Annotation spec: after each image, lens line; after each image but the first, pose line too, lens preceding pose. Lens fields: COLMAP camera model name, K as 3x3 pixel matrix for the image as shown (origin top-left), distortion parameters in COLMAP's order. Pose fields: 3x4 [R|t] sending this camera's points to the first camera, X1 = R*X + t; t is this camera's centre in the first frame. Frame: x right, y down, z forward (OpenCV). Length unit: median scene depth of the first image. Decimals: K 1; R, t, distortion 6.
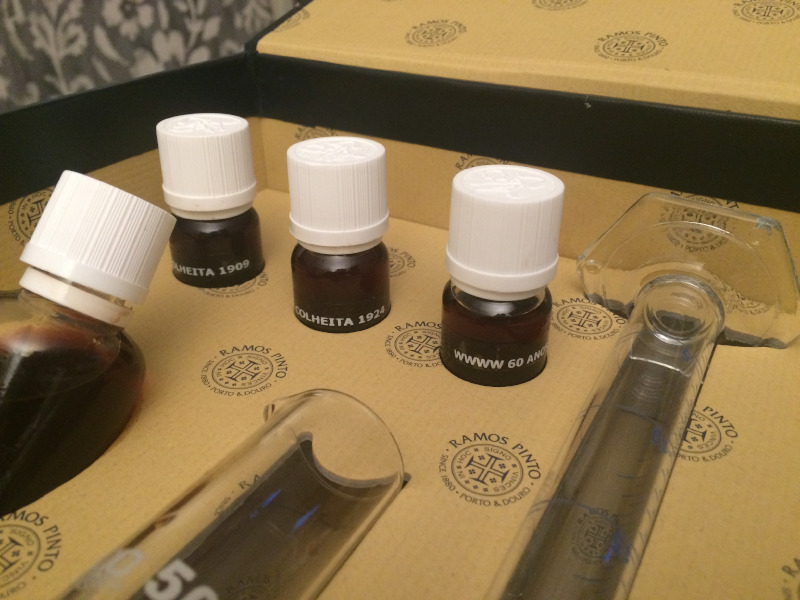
lens RADIAL K [[698.1, 0, 400.0], [0, 698.1, 300.0], [0, 0, 1]] dist [0.102339, -0.194698]
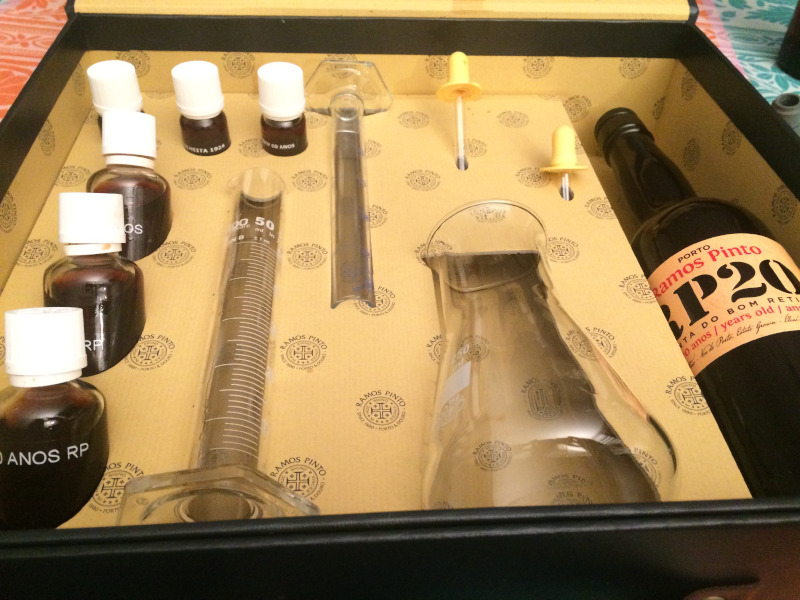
lens RADIAL K [[698.1, 0, 400.0], [0, 698.1, 300.0], [0, 0, 1]] dist [0.102339, -0.194698]
pose [[0.824508, -0.364223, 0.433044, -0.766574], [0.240572, 0.918324, 0.314336, -0.092020], [-0.512163, -0.154994, 0.844787, -1.285736]]
